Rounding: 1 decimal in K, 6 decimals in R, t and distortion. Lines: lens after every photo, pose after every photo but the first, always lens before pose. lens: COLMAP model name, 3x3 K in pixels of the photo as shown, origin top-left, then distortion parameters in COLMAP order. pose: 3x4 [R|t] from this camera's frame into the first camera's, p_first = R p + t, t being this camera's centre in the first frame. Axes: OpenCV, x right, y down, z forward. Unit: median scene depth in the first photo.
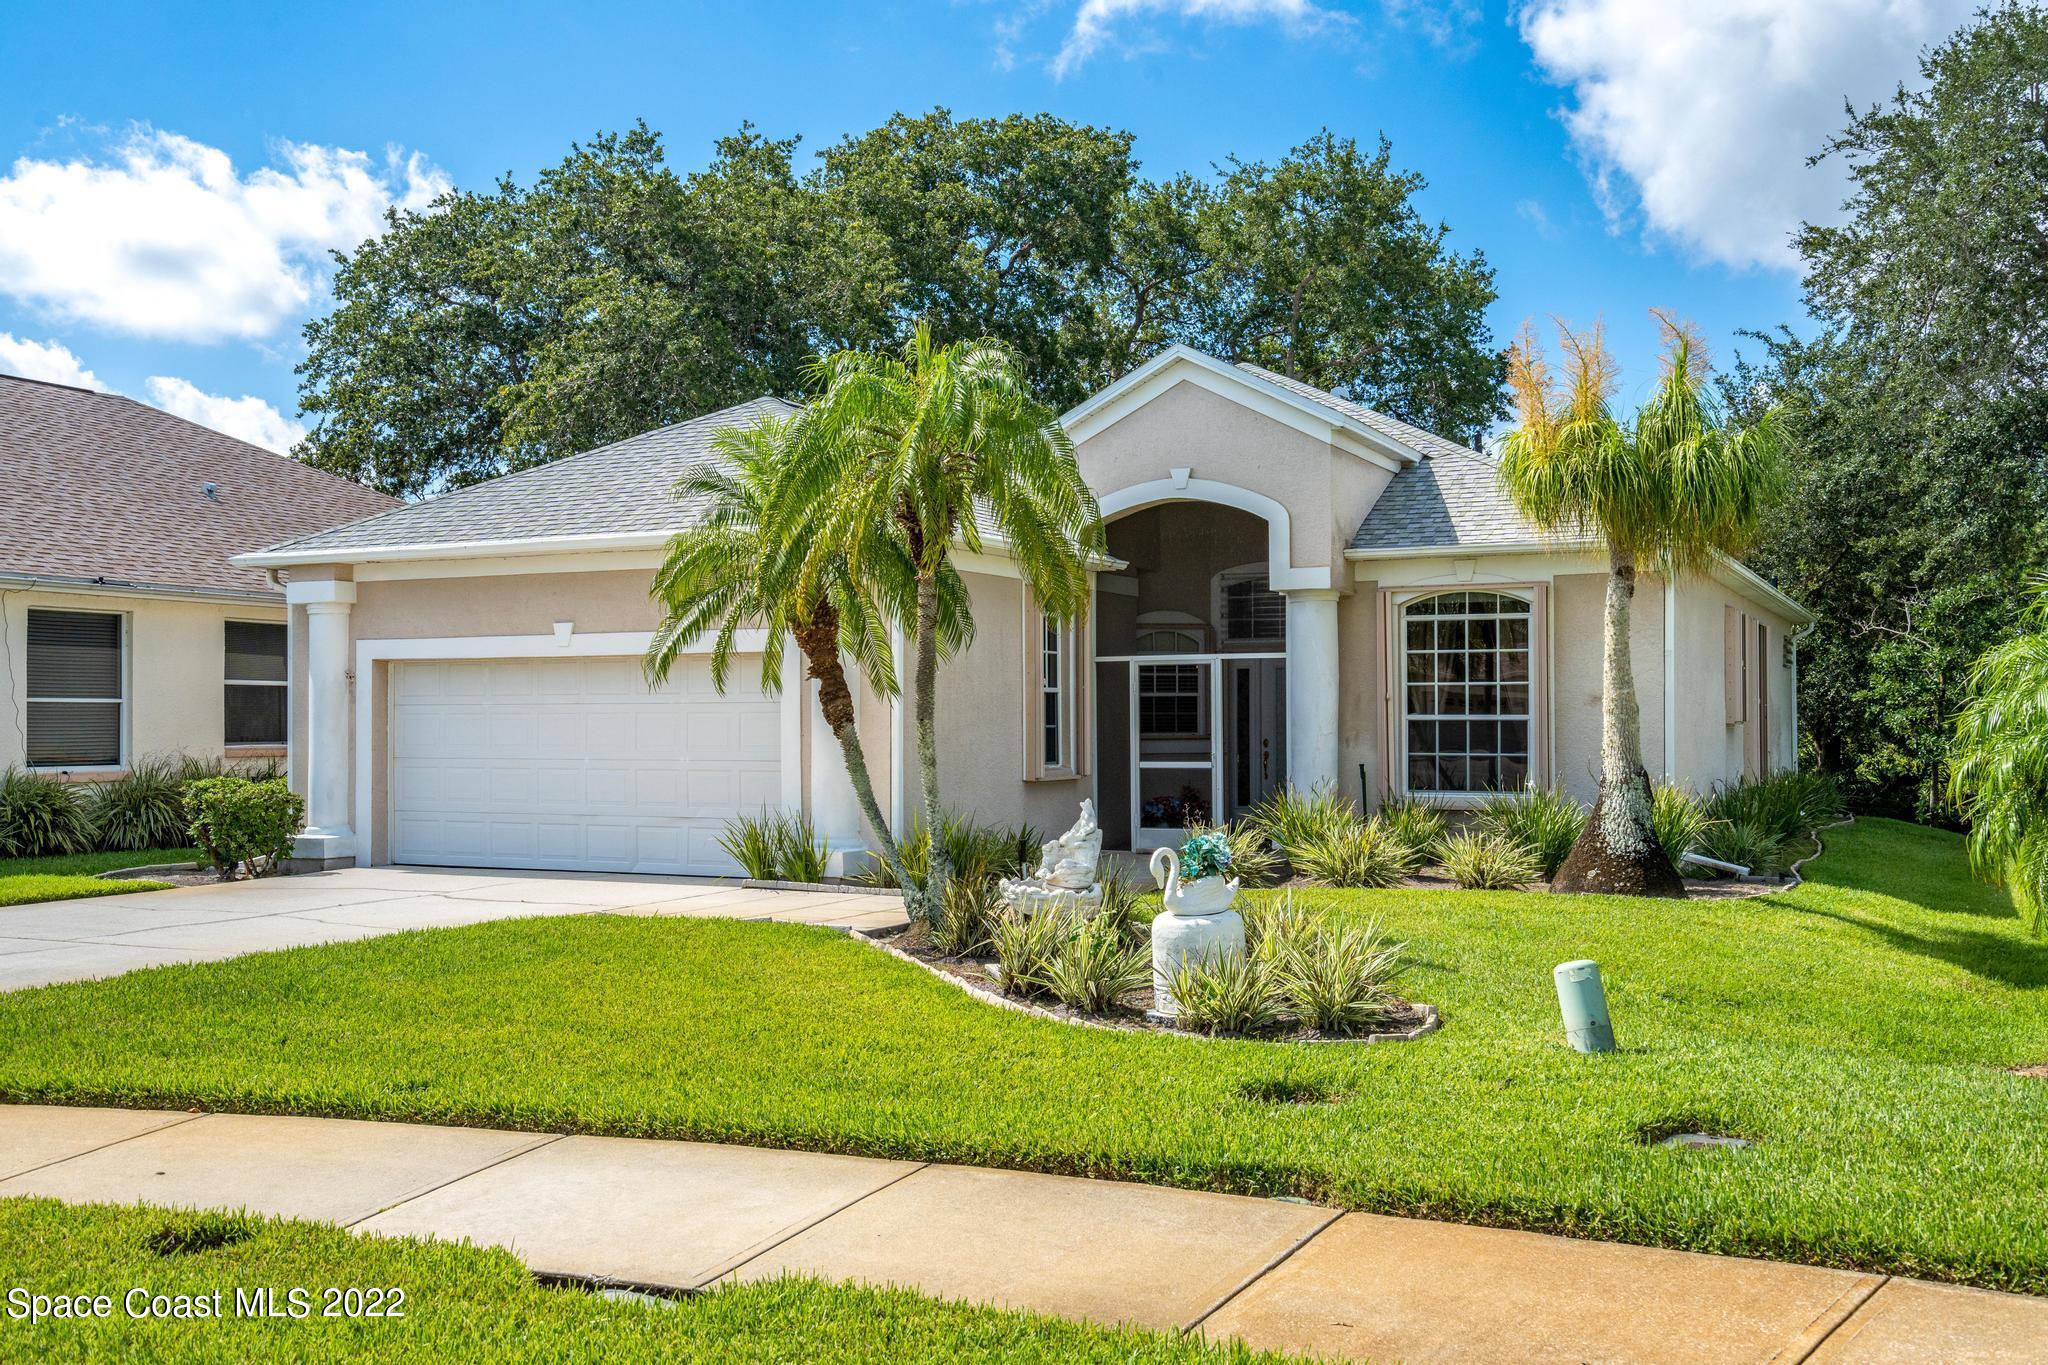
lens RADIAL K [[2002.3, 0, 1024.2], [0, 2002.3, 697.2], [0, 0, 1]] dist [0.009111, 0.000000]
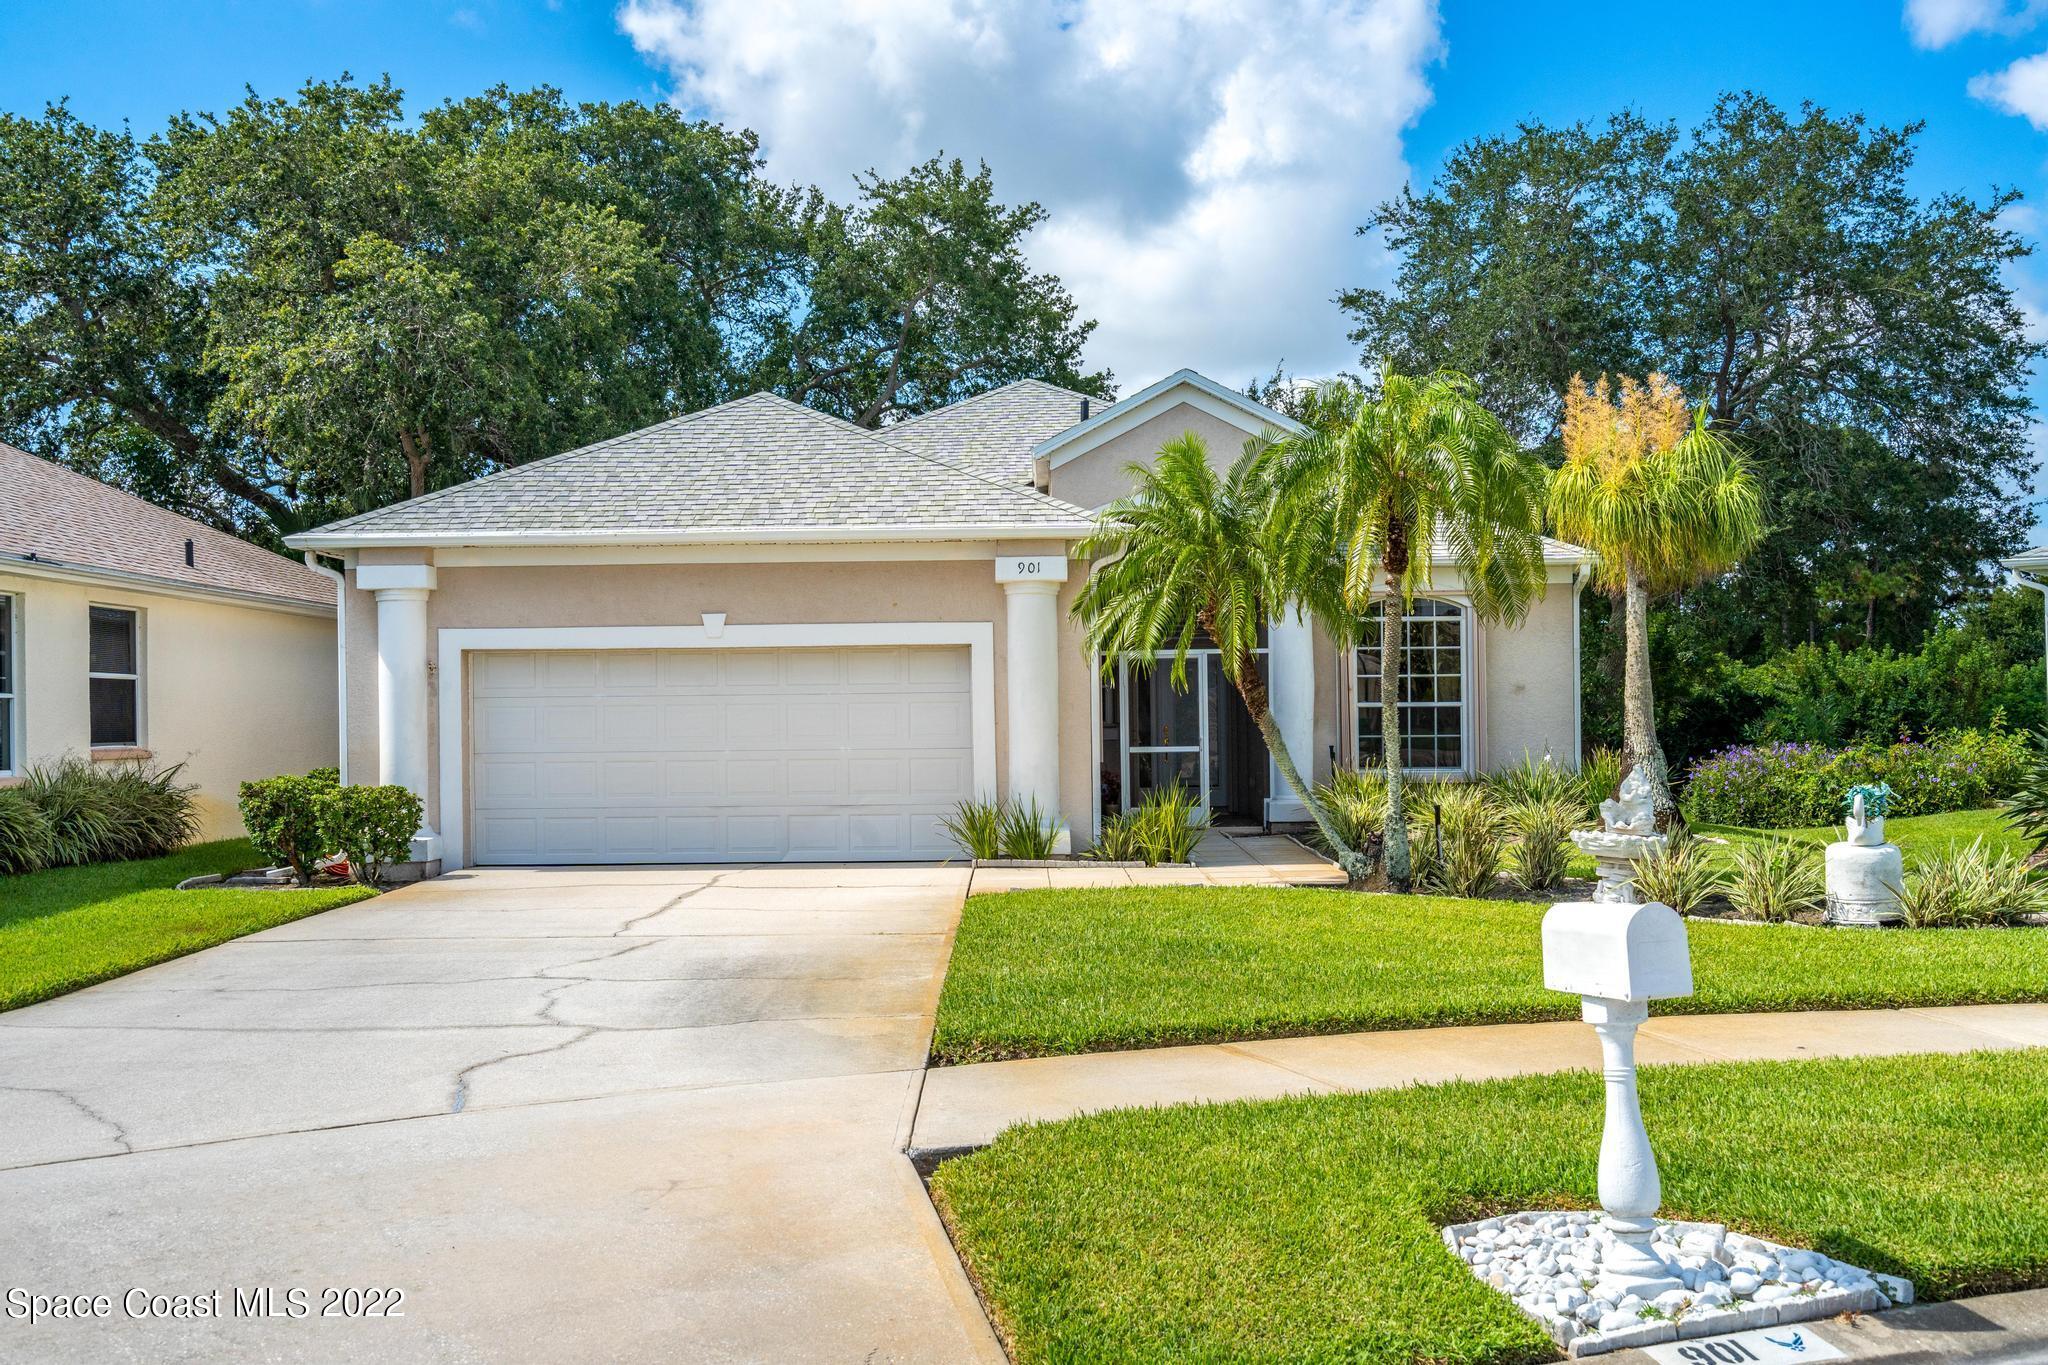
lens RADIAL K [[2065.2, 0, 1024.1], [0, 2065.2, 674.6], [0, 0, 1]] dist [0.005591, 0.000000]
pose [[0.900689, 0.000832, 0.434464, -0.512334], [0.003663, 0.999948, -0.009508, 0.003256], [-0.434449, 0.010156, 0.900639, 0.006402]]
